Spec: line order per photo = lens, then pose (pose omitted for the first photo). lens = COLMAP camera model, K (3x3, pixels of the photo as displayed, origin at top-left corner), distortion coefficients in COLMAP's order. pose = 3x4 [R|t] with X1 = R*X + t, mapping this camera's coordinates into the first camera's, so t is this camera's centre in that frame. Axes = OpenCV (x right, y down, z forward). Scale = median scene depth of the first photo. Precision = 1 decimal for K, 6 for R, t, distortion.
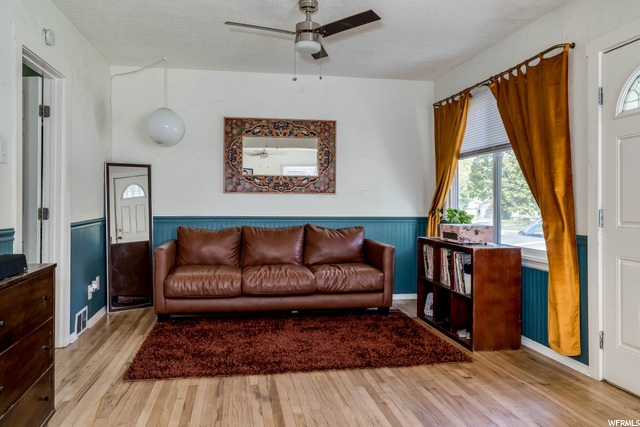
lens RADIAL K [[489.4, 0, 318.1], [0, 489.4, 201.6], [0, 0, 1]] dist [0.005281, -0.002117]
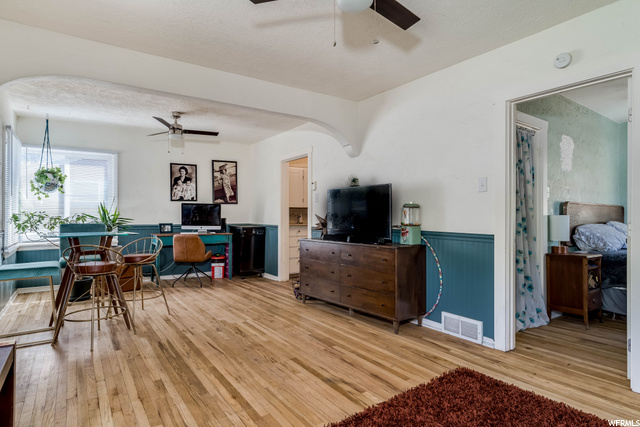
lens RADIAL K [[353.7, 0, 320.3], [0, 353.7, 214.6], [0, 0, 1]] dist [-0.002724, -0.000493]
pose [[-0.903354, -0.005854, -0.428856, 0.214719], [-0.001502, 0.999944, -0.010485, 0.004183], [0.428894, -0.008828, -0.903312, 1.274639]]
